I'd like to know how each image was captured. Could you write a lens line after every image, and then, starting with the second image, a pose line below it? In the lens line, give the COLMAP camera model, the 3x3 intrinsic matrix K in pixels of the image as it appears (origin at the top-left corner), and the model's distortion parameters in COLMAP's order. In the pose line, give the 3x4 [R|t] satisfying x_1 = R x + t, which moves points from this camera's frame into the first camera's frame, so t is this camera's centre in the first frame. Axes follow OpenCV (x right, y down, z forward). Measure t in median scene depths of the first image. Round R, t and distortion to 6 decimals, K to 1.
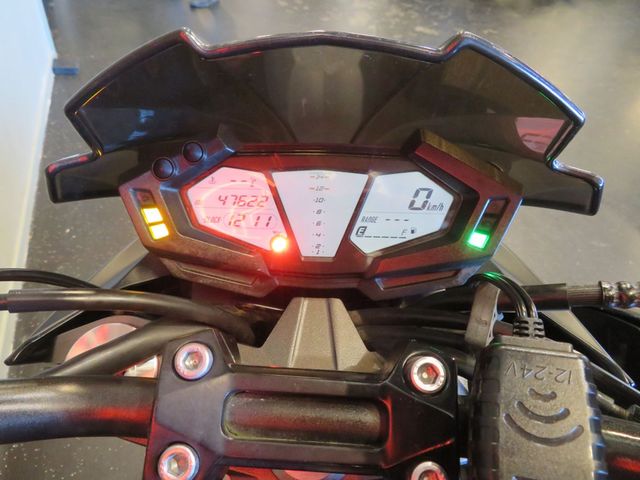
lens RADIAL K [[456.1, 0, 320.0], [0, 456.1, 240.0], [0, 0, 1]] dist [-0.001175, -0.000379]
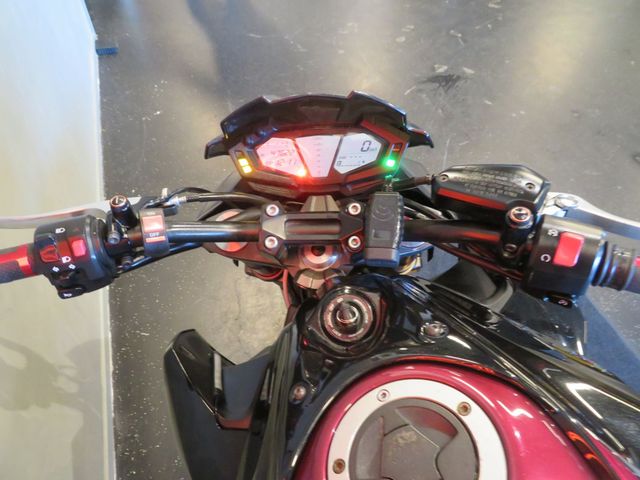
lens RADIAL K [[456.1, 0, 320.0], [0, 456.1, 240.0], [0, 0, 1]] dist [-0.001175, -0.000379]
pose [[0.995972, -0.058143, -0.068256, 0.128894], [0.064844, 0.992826, 0.100460, 0.117973], [0.061926, -0.104481, 0.992597, -1.175077]]
